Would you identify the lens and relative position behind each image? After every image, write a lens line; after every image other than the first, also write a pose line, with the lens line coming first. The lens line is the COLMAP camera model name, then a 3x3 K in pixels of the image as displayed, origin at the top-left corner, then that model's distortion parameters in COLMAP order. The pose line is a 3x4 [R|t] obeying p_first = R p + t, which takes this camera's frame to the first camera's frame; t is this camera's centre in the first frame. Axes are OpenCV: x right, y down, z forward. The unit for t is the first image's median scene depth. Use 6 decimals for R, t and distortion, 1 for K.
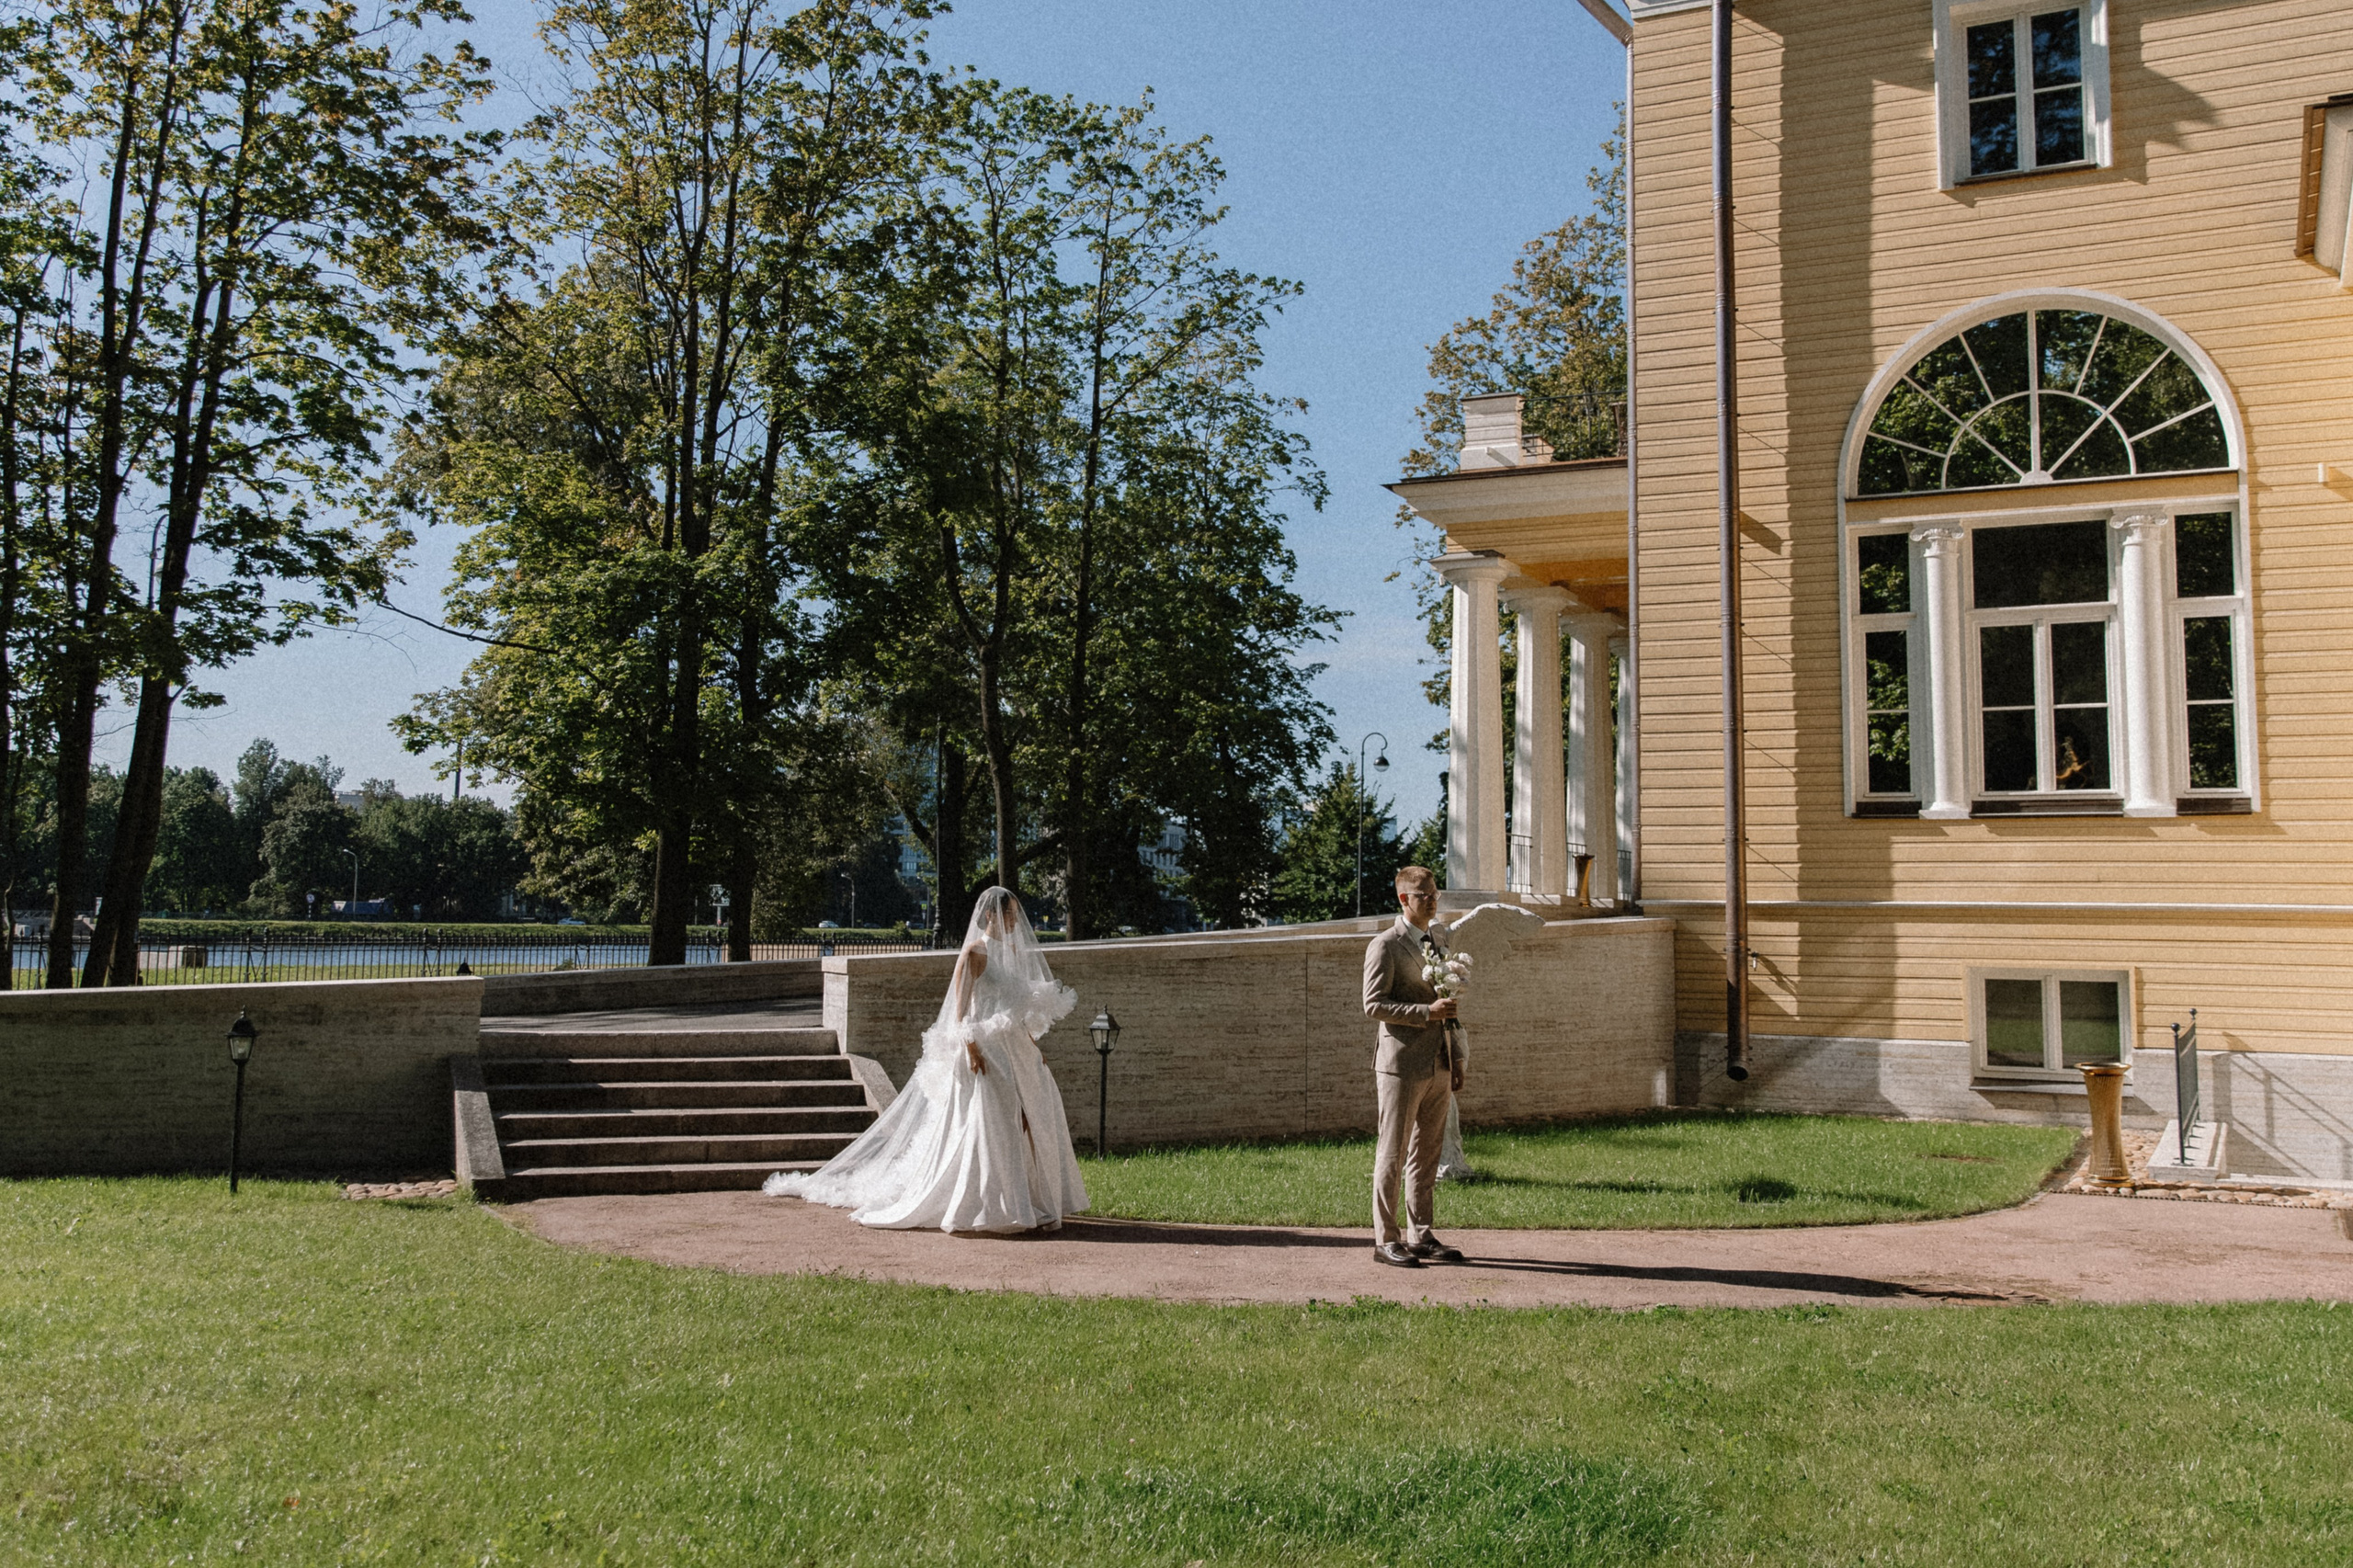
lens RADIAL K [[2113.0, 0, 1125.3], [0, 2113.0, 683.1], [0, 0, 1]] dist [0.003525, -0.003794]
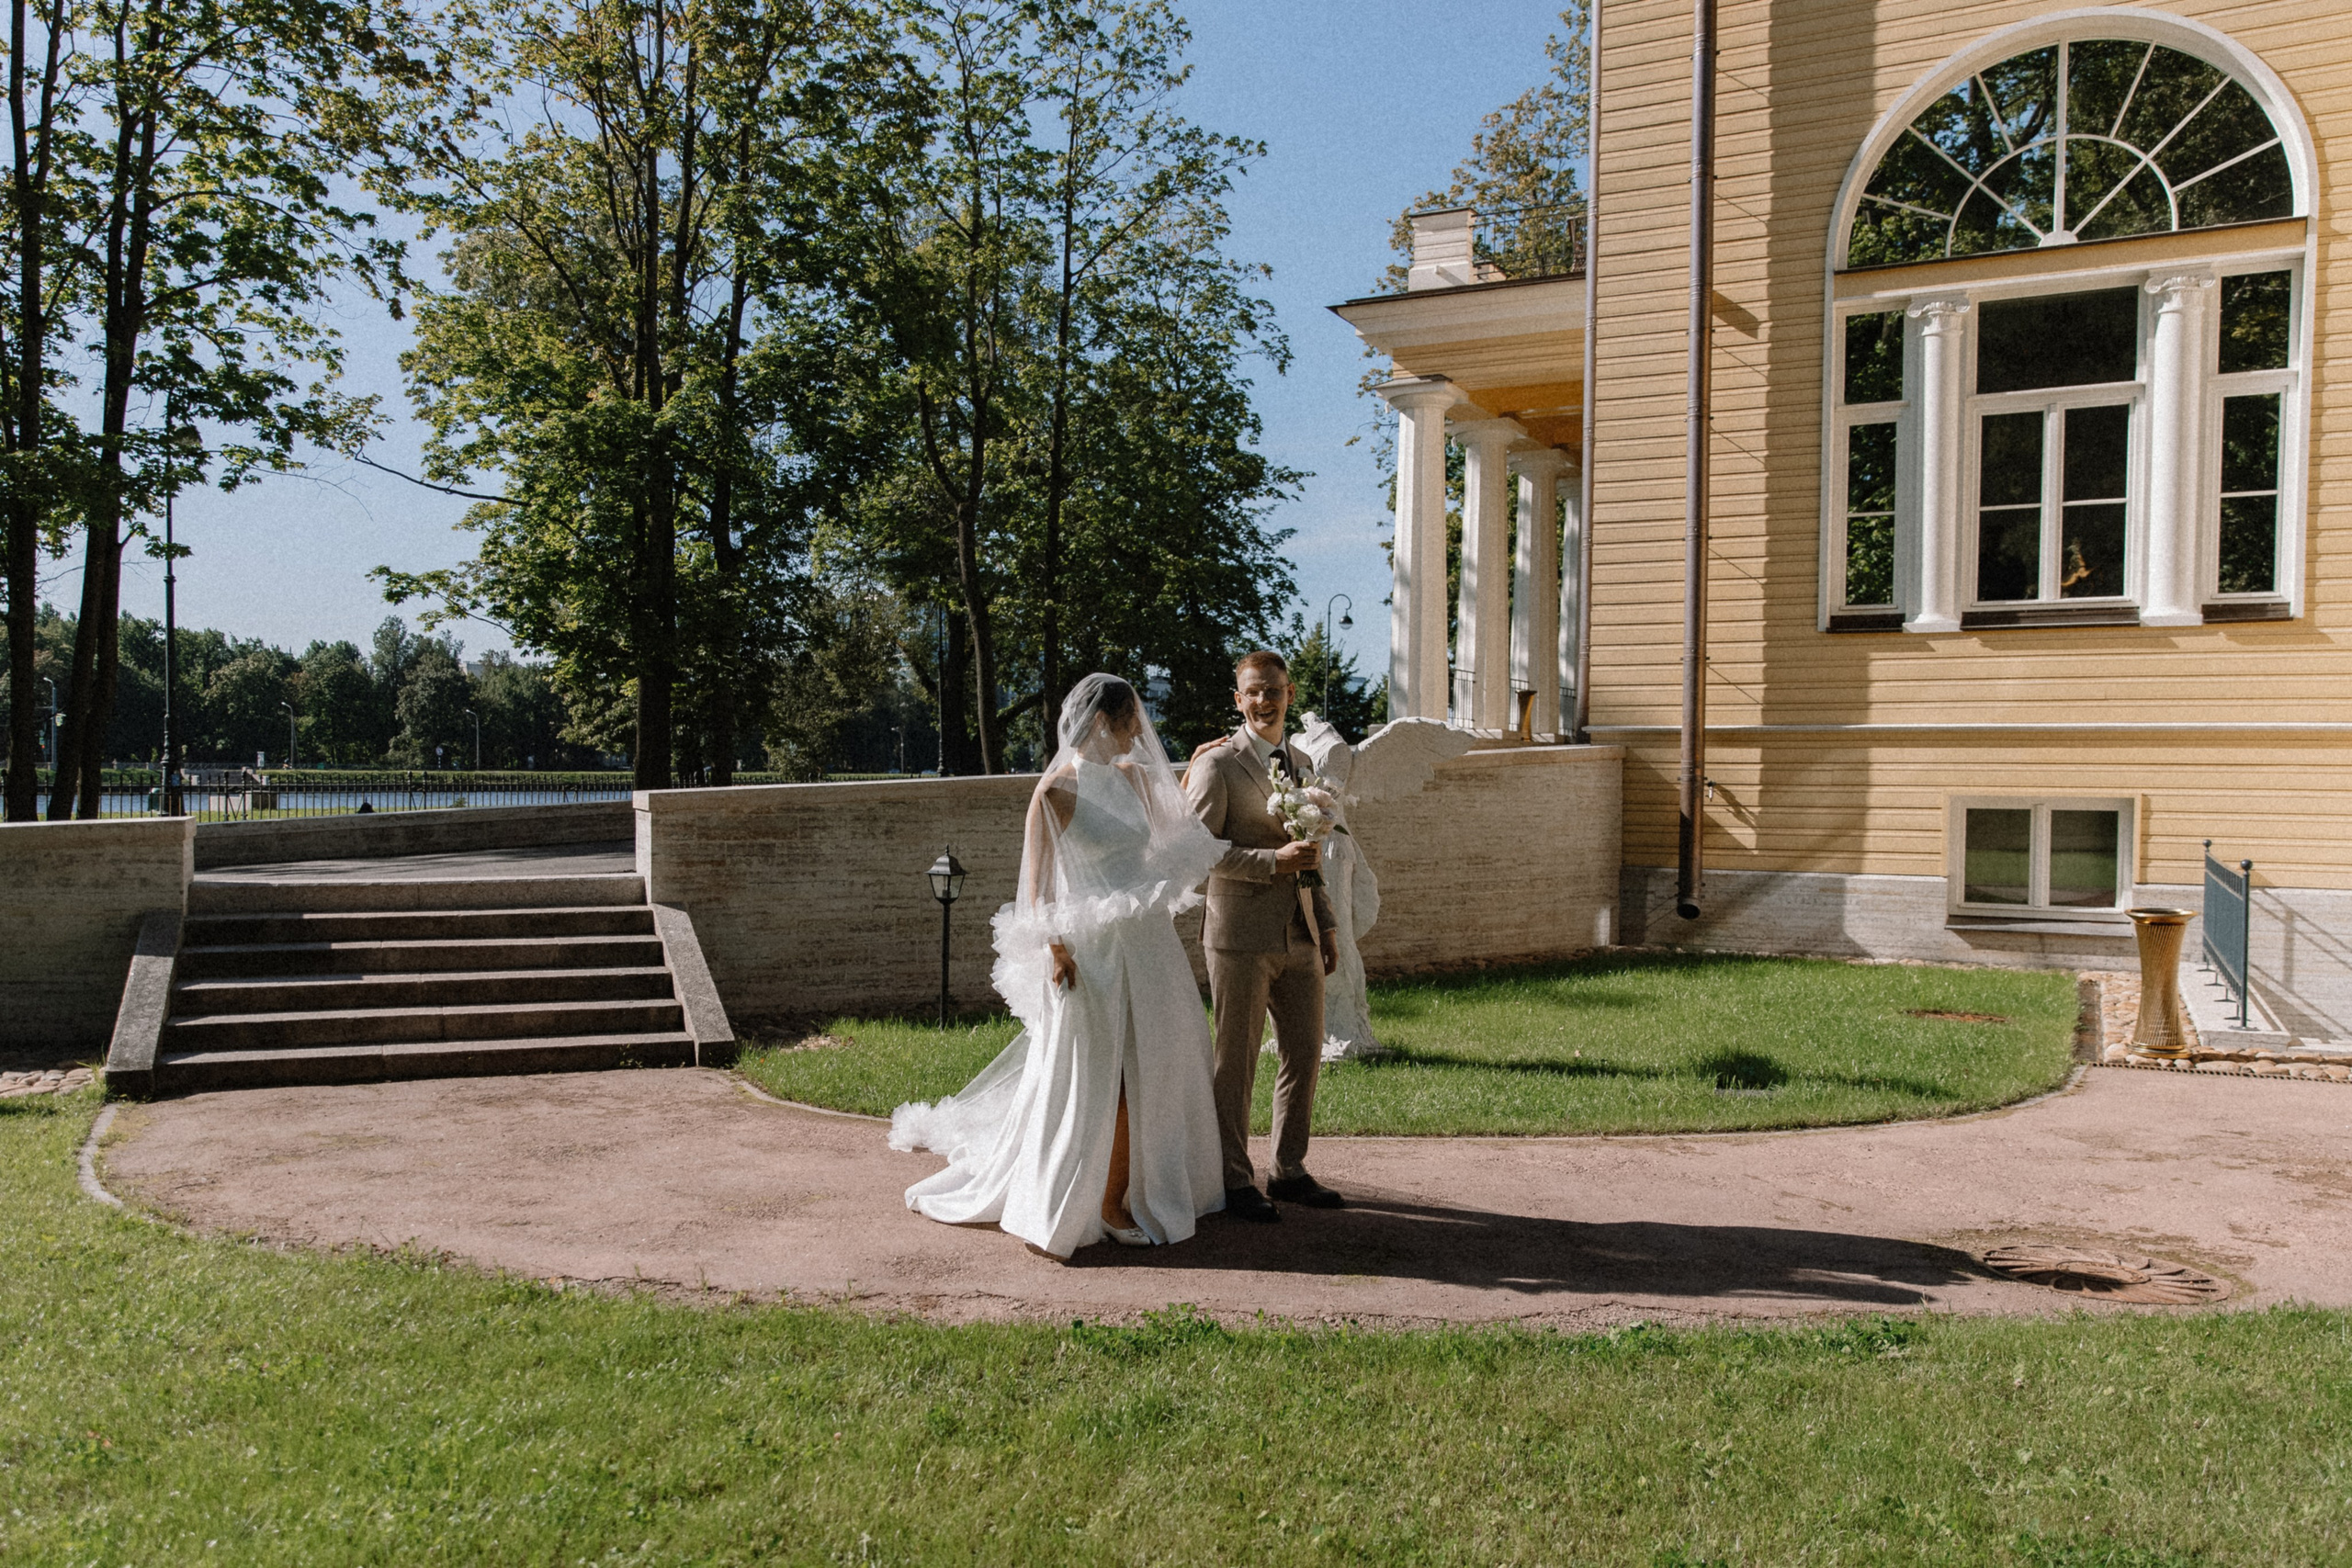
lens RADIAL K [[1811.7, 0, 1104.7], [0, 1811.7, 820.7], [0, 0, 1]] dist [-0.000707, 0.006076]
pose [[0.999860, -0.006451, -0.015426, 0.044333], [0.008574, 0.989857, 0.141809, 0.029029], [0.014355, -0.141922, 0.989774, 0.205844]]
